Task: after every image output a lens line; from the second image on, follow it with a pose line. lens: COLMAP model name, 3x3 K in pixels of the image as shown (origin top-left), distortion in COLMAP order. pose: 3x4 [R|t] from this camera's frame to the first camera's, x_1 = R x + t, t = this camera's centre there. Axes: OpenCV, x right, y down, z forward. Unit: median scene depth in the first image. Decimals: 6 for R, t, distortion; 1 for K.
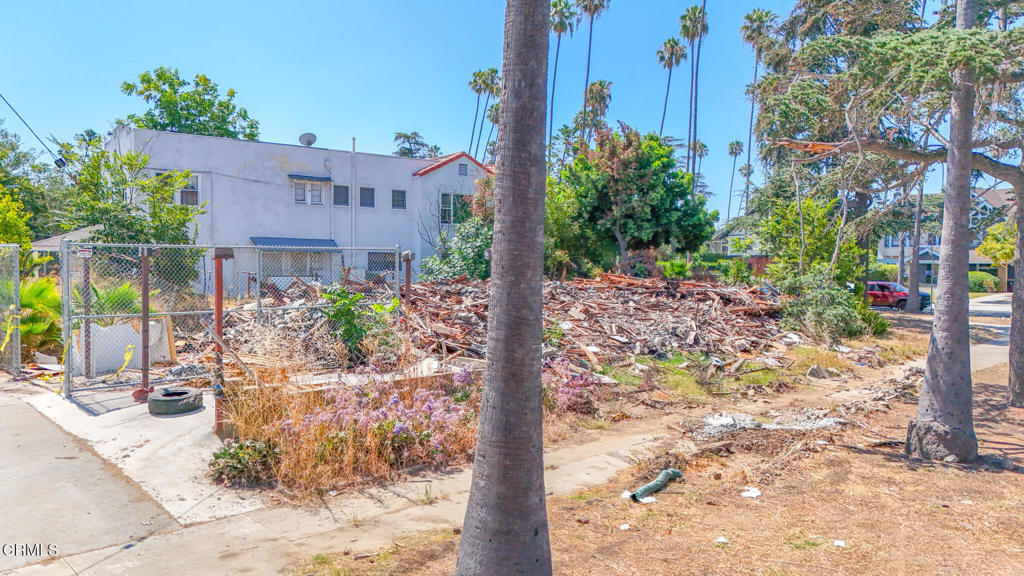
lens RADIAL K [[745.7, 0, 512.0], [0, 745.7, 288.0], [0, 0, 1]] dist [0.055678, -0.047111]
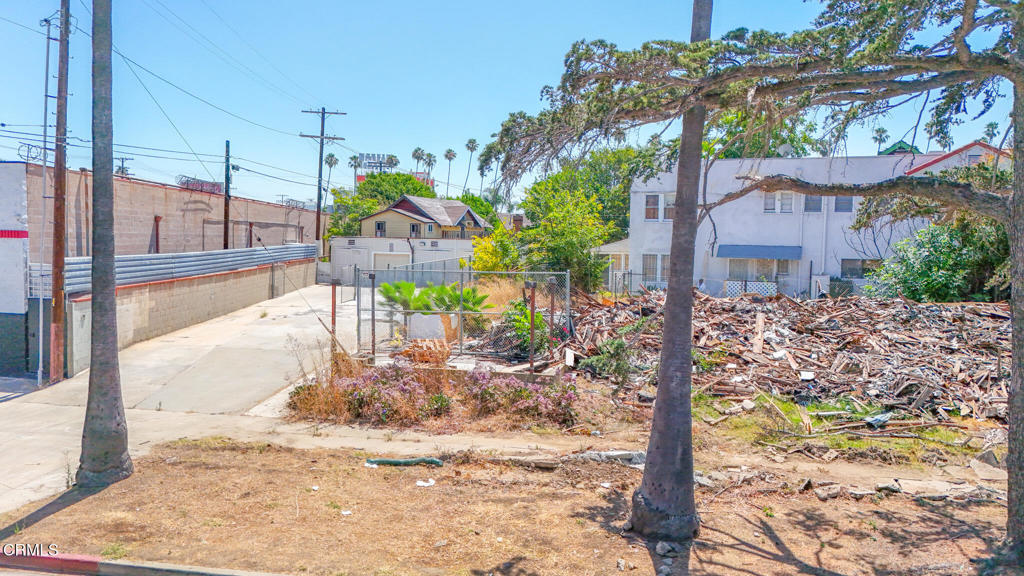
lens RADIAL K [[745.7, 0, 512.0], [0, 745.7, 288.0], [0, 0, 1]] dist [0.055678, -0.047111]
pose [[0.559405, 0.052208, -0.827249, 0.573788], [-0.035608, 0.998607, 0.038943, -0.049810], [0.828129, 0.007672, 0.560485, 0.149750]]
